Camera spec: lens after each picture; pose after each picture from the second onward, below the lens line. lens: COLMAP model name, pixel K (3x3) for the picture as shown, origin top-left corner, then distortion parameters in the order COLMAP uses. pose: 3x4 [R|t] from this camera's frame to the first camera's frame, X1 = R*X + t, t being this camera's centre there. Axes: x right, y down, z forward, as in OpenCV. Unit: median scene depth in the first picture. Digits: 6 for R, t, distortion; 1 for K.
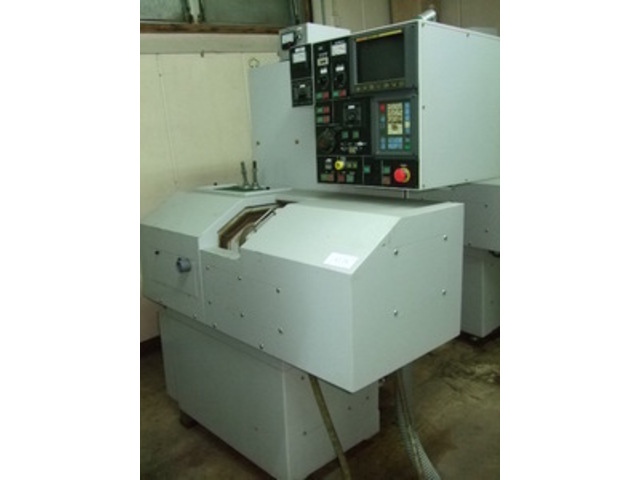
lens RADIAL K [[633.3, 0, 320.0], [0, 633.3, 240.0], [0, 0, 1]] dist [-0.093519, -0.003895]
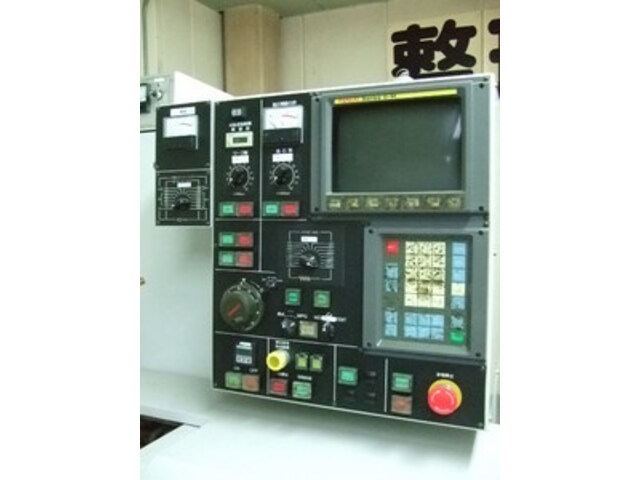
lens RADIAL K [[633.3, 0, 320.0], [0, 633.3, 240.0], [0, 0, 1]] dist [-0.093519, -0.003895]
pose [[0.918616, 0.046108, 0.392453, -0.129638], [0.012890, 0.989144, -0.146384, -0.141241], [-0.394942, 0.139529, 0.908049, 0.567572]]
